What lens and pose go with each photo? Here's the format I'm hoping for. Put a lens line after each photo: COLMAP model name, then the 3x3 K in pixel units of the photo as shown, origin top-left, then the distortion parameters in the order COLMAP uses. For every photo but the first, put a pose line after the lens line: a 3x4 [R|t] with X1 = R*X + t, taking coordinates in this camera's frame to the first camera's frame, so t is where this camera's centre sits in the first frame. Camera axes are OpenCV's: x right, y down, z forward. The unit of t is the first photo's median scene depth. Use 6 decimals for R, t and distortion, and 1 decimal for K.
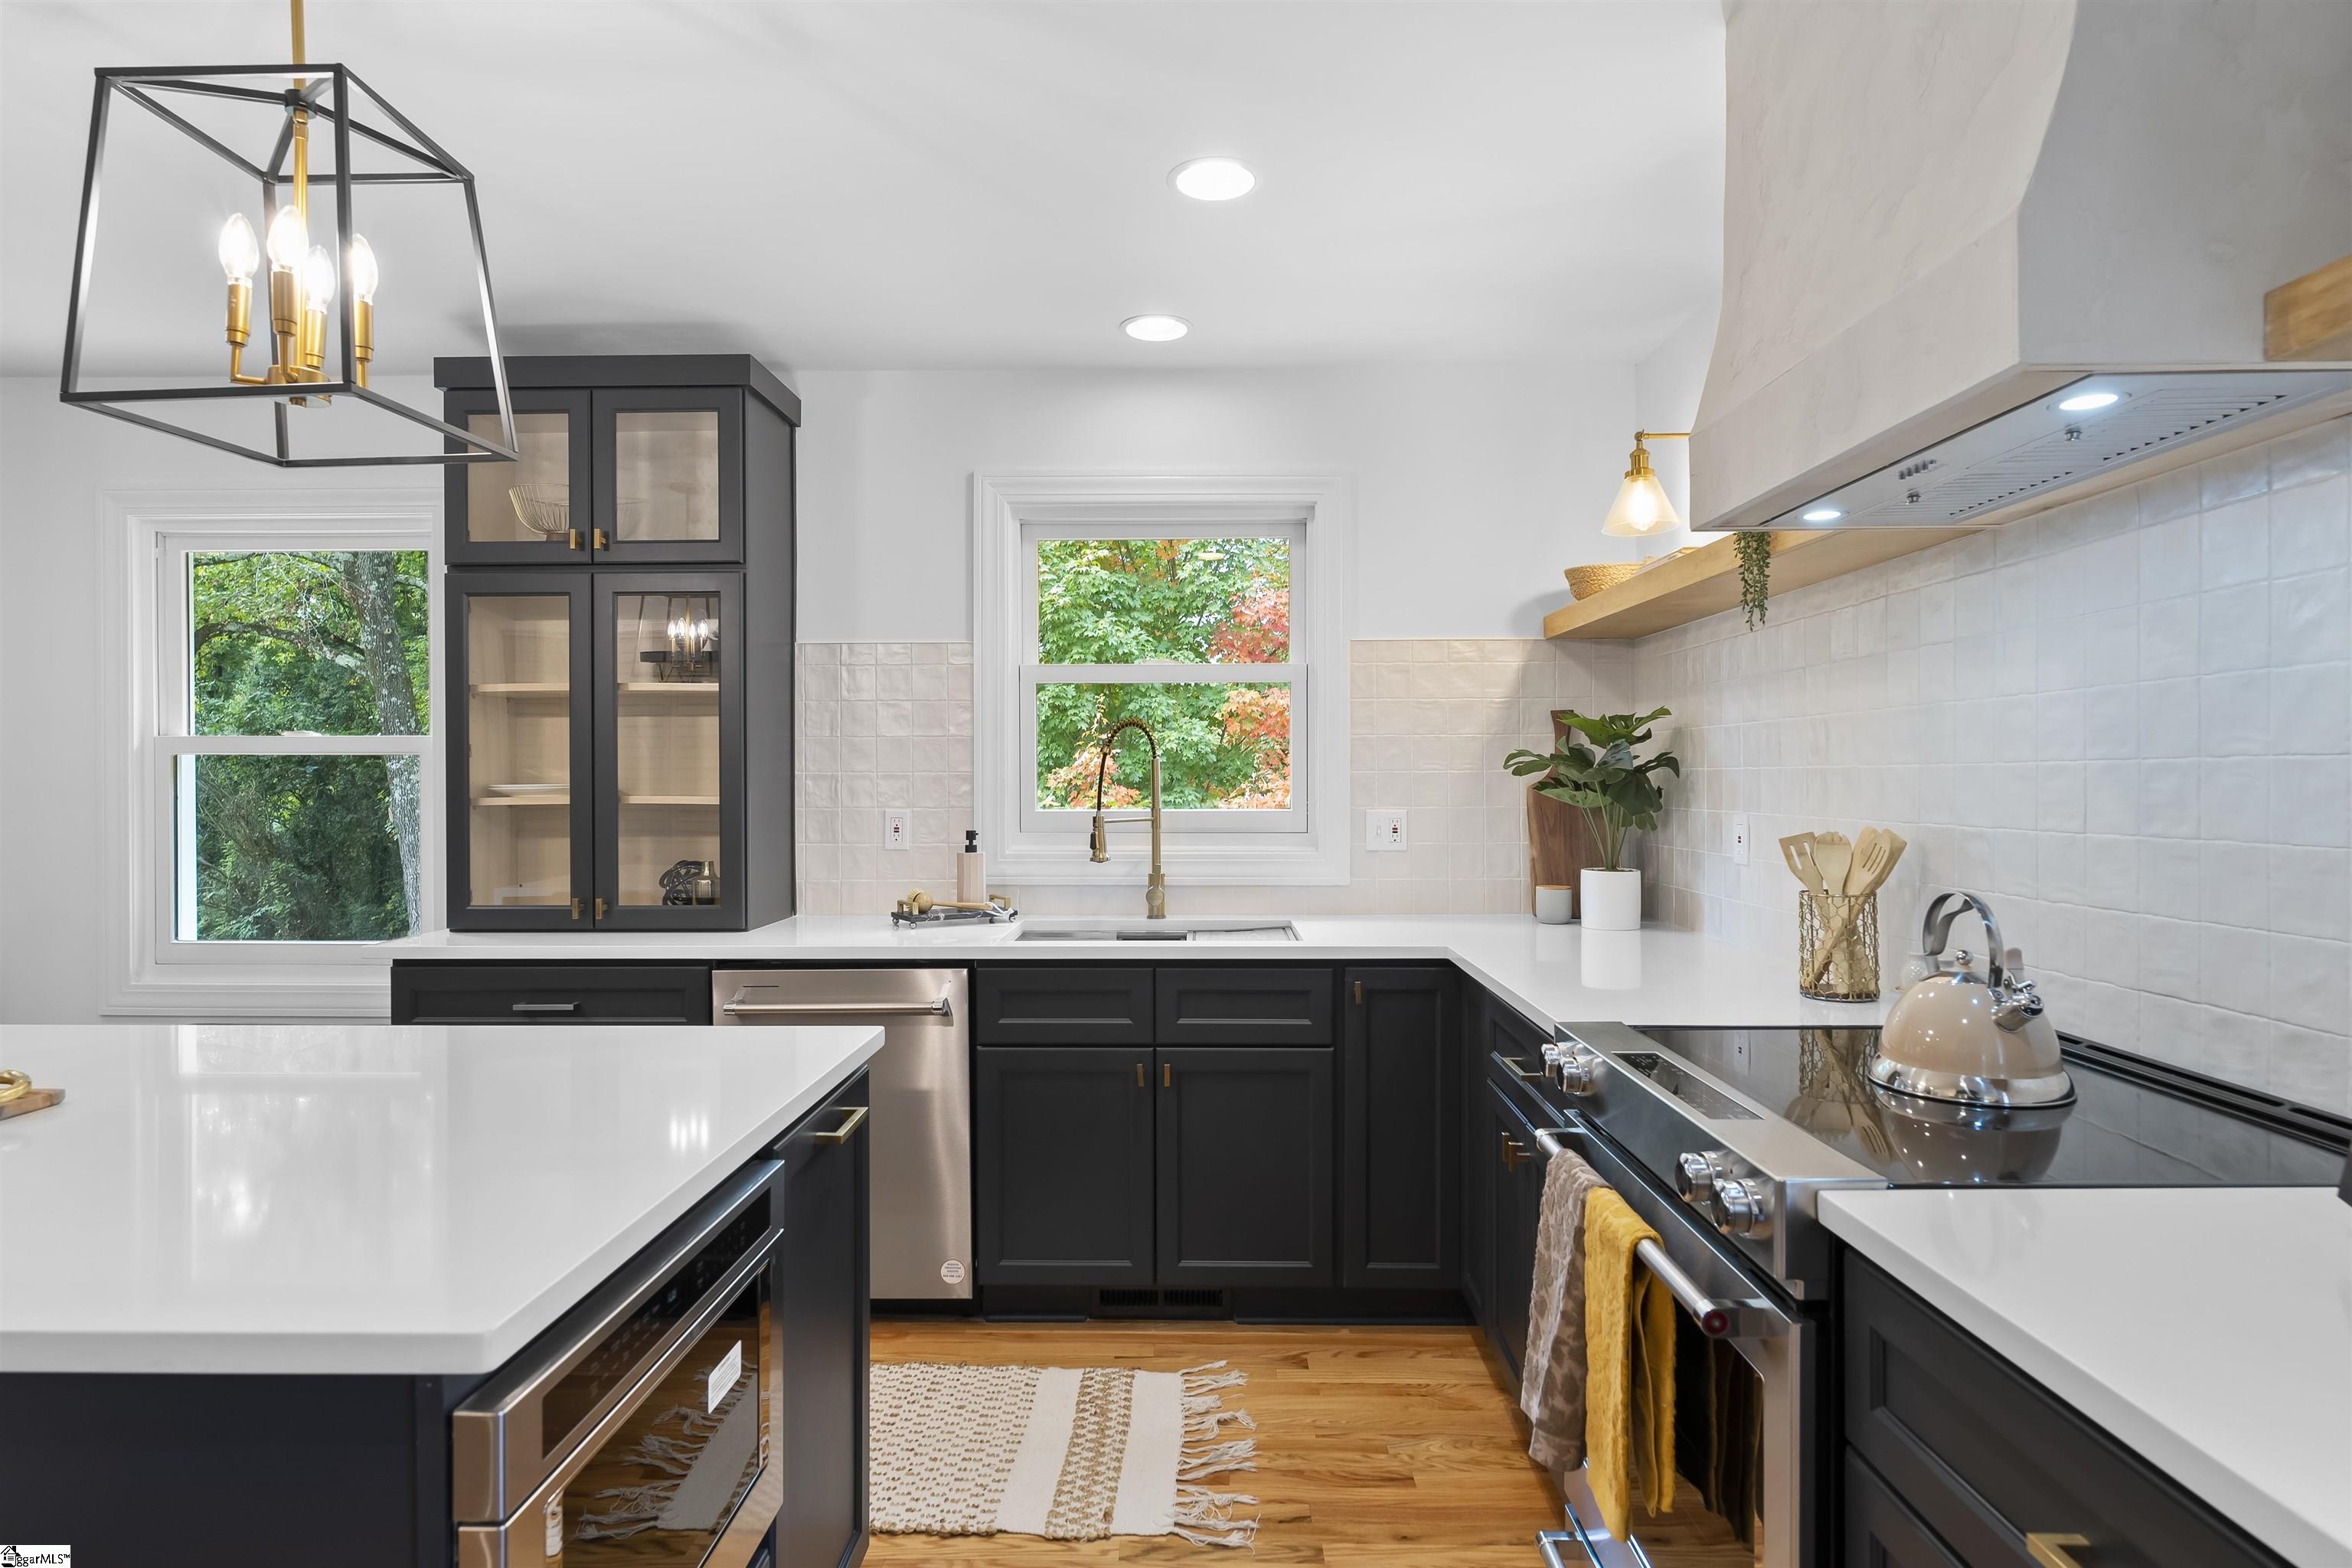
lens RADIAL K [[1275.6, 0, 1178.6], [0, 1275.6, 782.3], [0, 0, 1]] dist [0.001055, 0.000921]
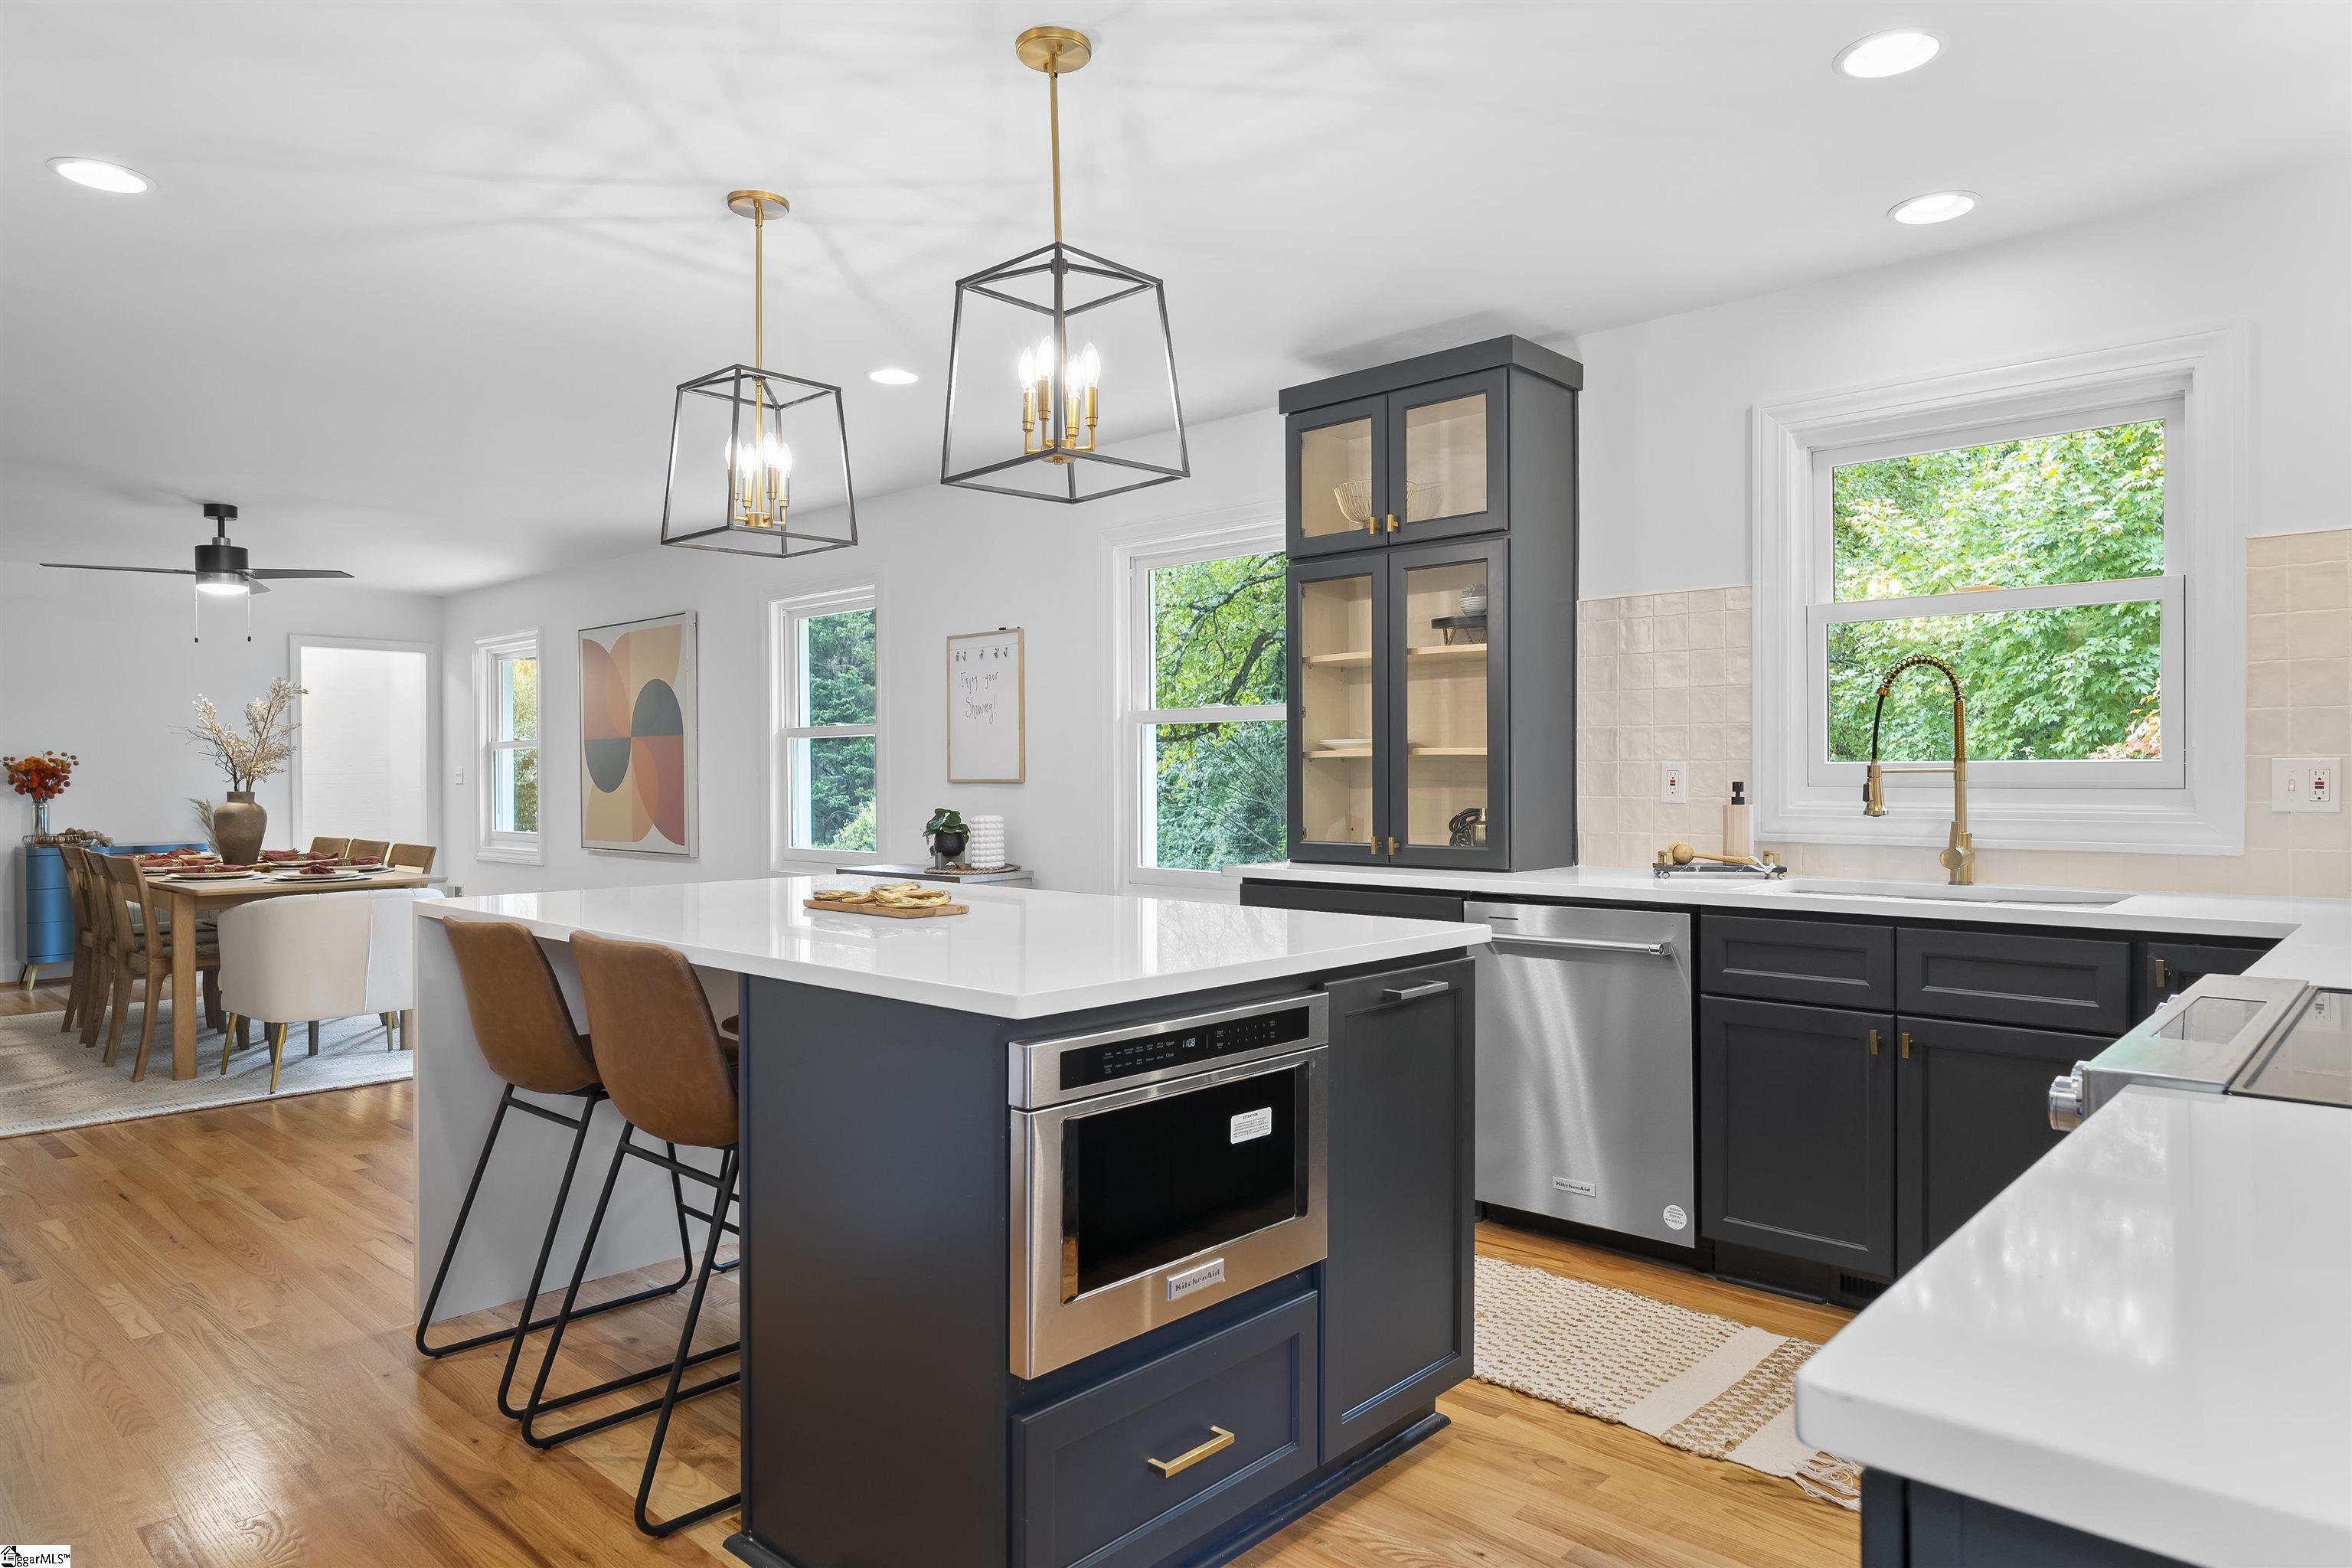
lens RADIAL K [[1426.3, 0, 1176.5], [0, 1426.3, 781.8], [0, 0, 1]] dist [0.000538, 0.000458]
pose [[0.745747, 0.002144, -0.666226, 0.249635], [-0.000392, 0.999996, 0.002779, 0.036933], [0.666230, -0.001811, 0.745745, -0.081683]]
